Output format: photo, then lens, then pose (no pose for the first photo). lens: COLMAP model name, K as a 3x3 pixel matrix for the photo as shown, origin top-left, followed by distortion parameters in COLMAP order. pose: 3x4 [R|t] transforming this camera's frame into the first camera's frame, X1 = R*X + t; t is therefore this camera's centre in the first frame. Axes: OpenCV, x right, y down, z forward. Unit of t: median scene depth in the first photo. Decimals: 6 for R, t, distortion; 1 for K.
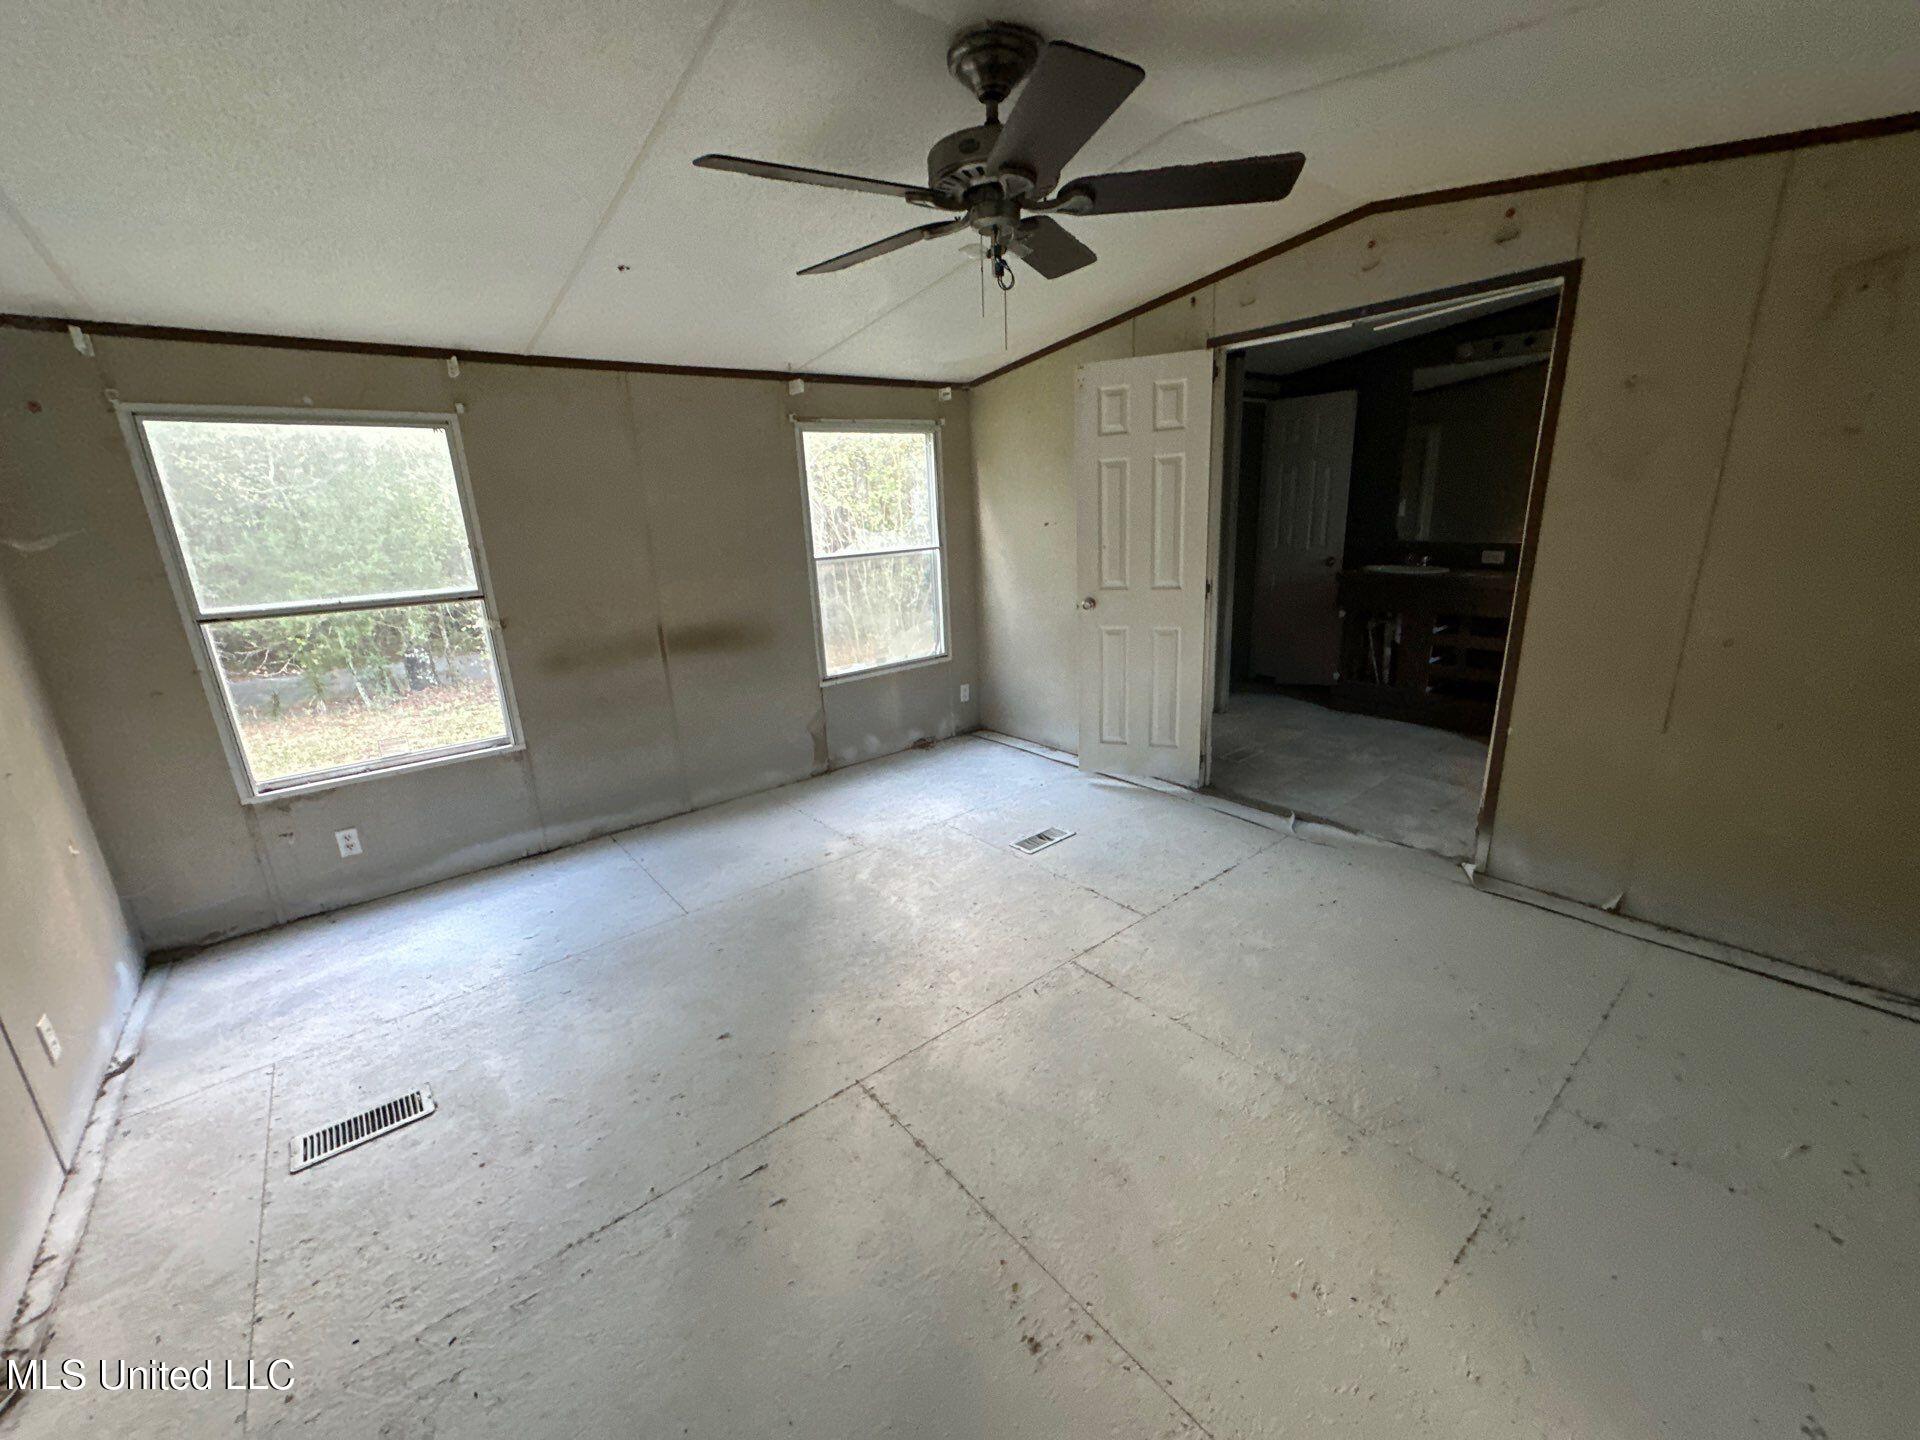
lens RADIAL K [[754.2, 0, 951.8], [0, 754.2, 713.0], [0, 0, 1]] dist [-0.000609, 0.000018]
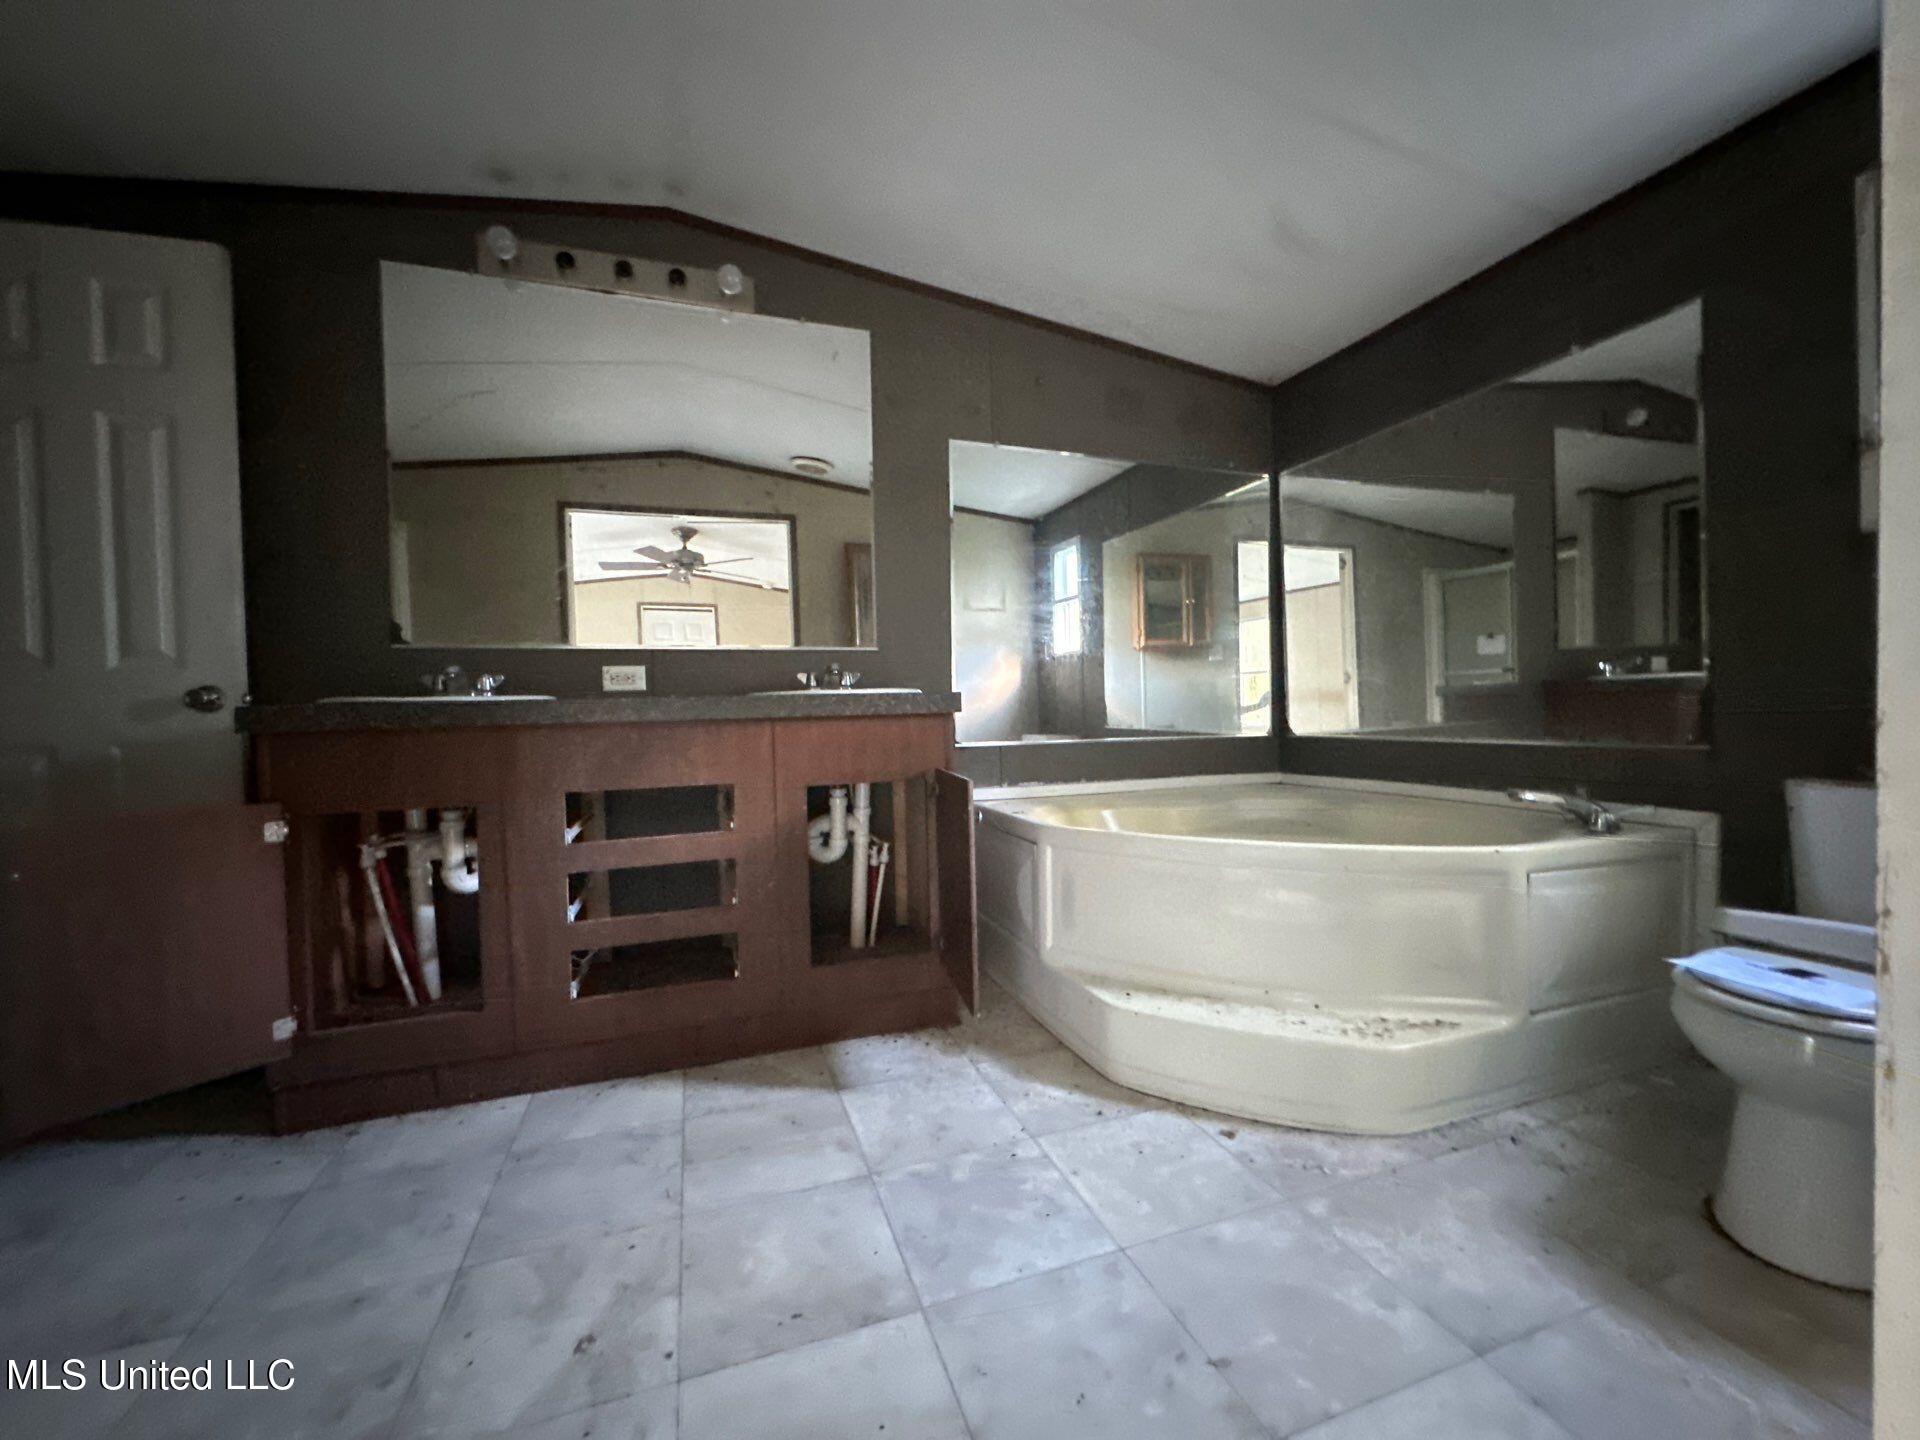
lens RADIAL K [[754.2, 0, 951.8], [0, 754.2, 713.0], [0, 0, 1]] dist [-0.000609, 0.000018]
pose [[0.352766, 0.015674, 0.935580, 0.312517], [0.254611, 0.960525, -0.112094, -0.070496], [-0.900405, 0.277752, 0.334850, 0.607270]]
